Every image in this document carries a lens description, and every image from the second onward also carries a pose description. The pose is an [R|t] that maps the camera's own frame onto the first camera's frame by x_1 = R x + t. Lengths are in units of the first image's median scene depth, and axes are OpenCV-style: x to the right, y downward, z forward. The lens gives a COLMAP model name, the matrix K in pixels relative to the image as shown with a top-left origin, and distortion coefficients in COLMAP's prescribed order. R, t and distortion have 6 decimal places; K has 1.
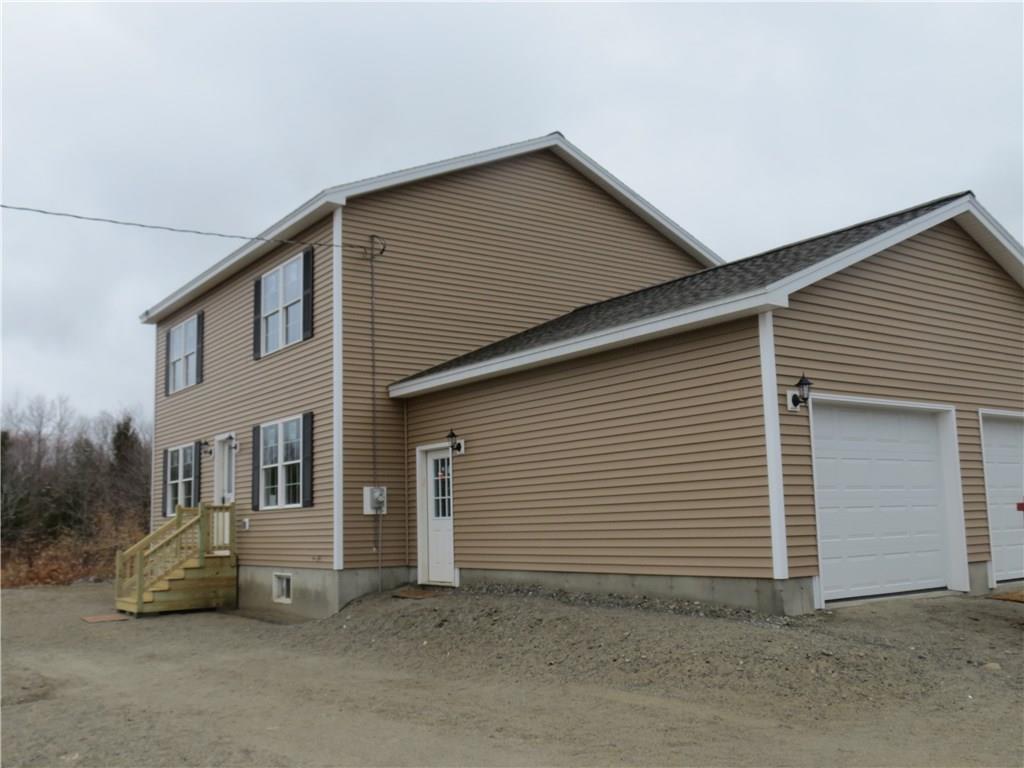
lens RADIAL K [[994.9, 0, 511.7], [0, 994.9, 380.3], [0, 0, 1]] dist [-0.080449, 0.000000]
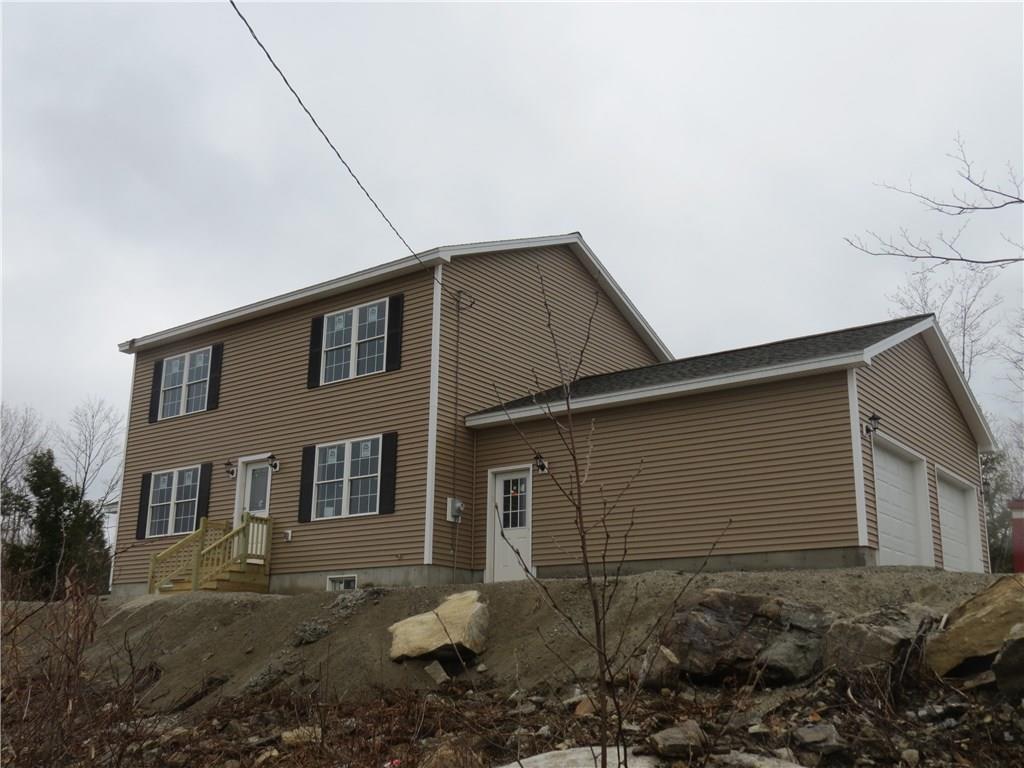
lens RADIAL K [[1061.4, 0, 511.9], [0, 1061.4, 387.4], [0, 0, 1]] dist [-0.092612, 0.000000]
pose [[0.953997, 0.117787, 0.275710, -0.426458], [-0.083007, 0.987414, -0.134621, 0.137733], [-0.288097, 0.105542, 0.951767, -0.224171]]
